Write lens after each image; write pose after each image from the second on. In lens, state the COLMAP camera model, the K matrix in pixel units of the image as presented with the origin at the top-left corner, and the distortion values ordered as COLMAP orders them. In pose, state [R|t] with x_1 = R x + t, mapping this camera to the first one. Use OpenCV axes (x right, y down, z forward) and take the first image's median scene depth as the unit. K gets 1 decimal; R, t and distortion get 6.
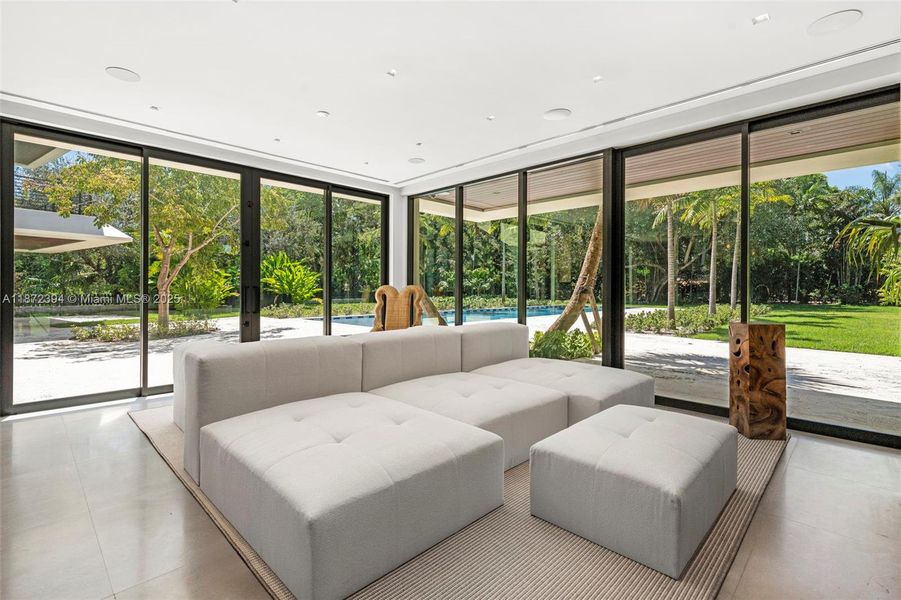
lens RADIAL K [[431.0, 0, 431.8], [0, 431.0, 287.5], [0, 0, 1]] dist [0.009367, -0.000125]
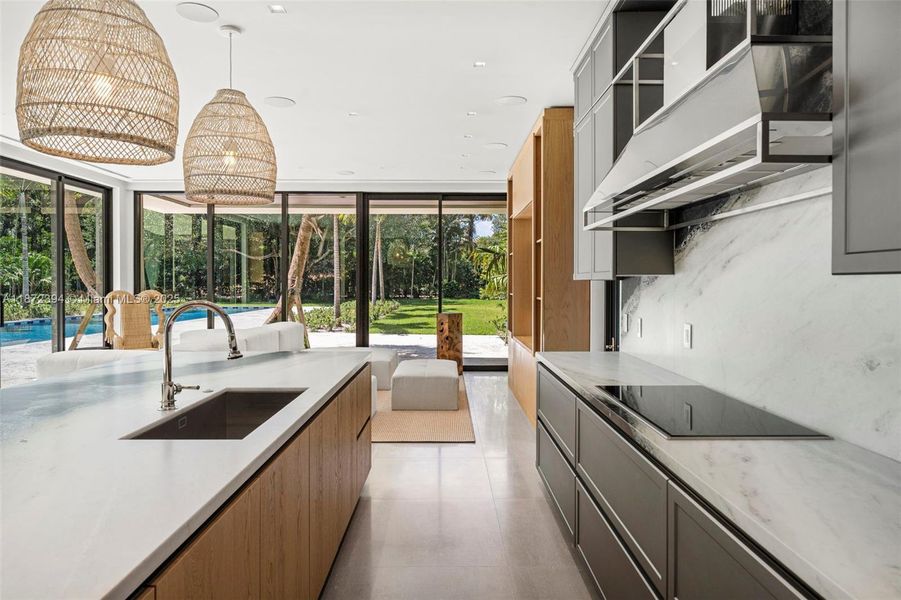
lens RADIAL K [[557.4, 0, 465.2], [0, 557.4, 289.0], [0, 0, 1]] dist [0.014379, -0.007393]
pose [[0.696438, -0.008328, 0.717568, -0.314205], [-0.000667, 0.999925, 0.012253, -0.016286], [-0.717616, -0.009012, 0.696380, -0.237092]]
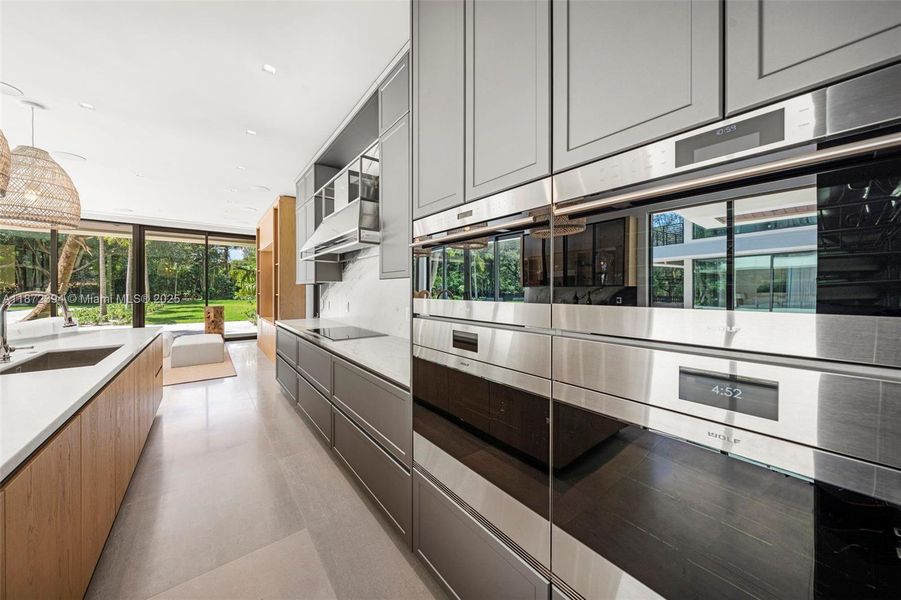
lens RADIAL K [[301.3, 0, 433.7], [0, 301.3, 291.2], [0, 0, 1]] dist [0.007339, 0.000174]
pose [[0.157891, -0.005075, 0.987443, -0.370814], [-0.001688, 0.999984, 0.005409, -0.011192], [-0.987455, -0.002521, 0.157880, -0.277779]]
